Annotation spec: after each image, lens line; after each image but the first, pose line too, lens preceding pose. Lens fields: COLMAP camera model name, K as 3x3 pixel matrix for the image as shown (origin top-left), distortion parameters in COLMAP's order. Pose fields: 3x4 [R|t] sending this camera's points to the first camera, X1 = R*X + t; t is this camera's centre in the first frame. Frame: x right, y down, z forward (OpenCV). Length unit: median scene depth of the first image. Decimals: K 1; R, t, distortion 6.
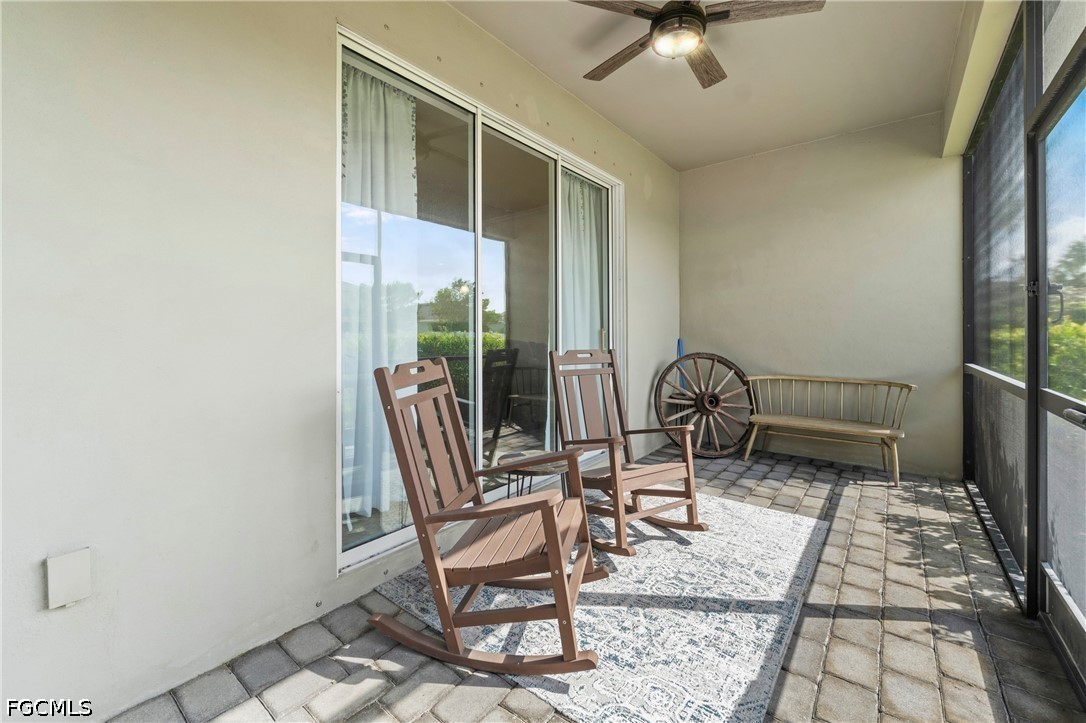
lens RADIAL K [[448.6, 0, 544.5], [0, 448.6, 334.7], [0, 0, 1]] dist [-0.009670, -0.000167]
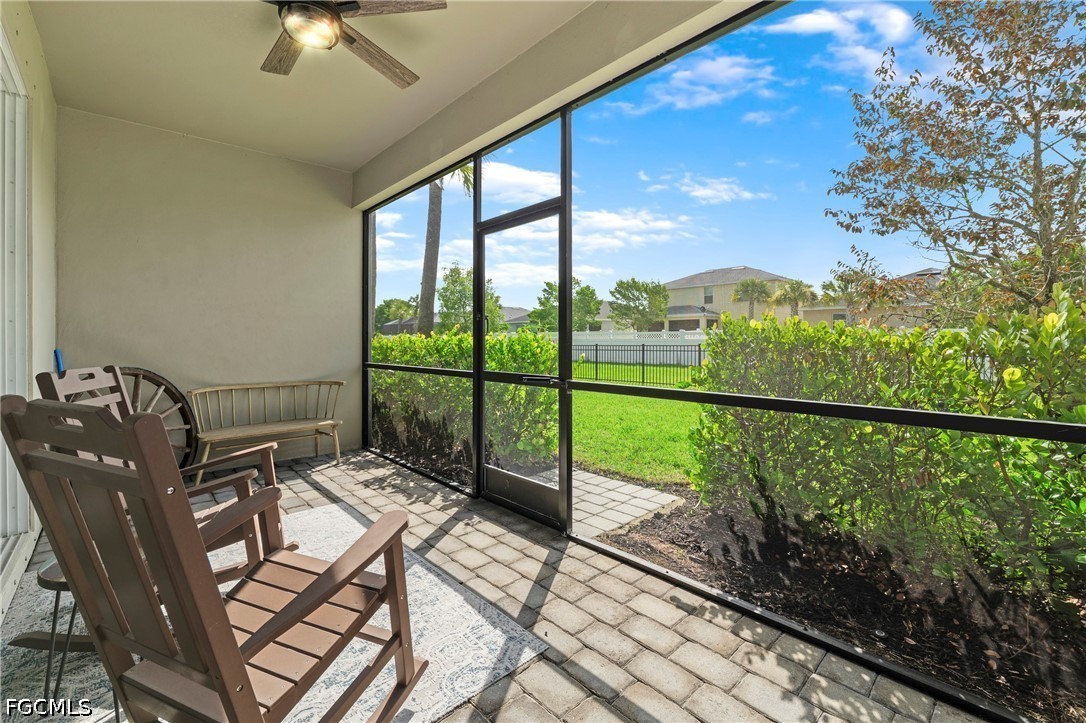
lens RADIAL K [[448.6, 0, 544.5], [0, 448.6, 334.7], [0, 0, 1]] dist [-0.009670, -0.000167]
pose [[0.150264, 0.013010, 0.988560, -0.462091], [0.007616, 0.999869, -0.014317, 0.003168], [-0.988617, 0.009680, 0.150146, 0.309771]]
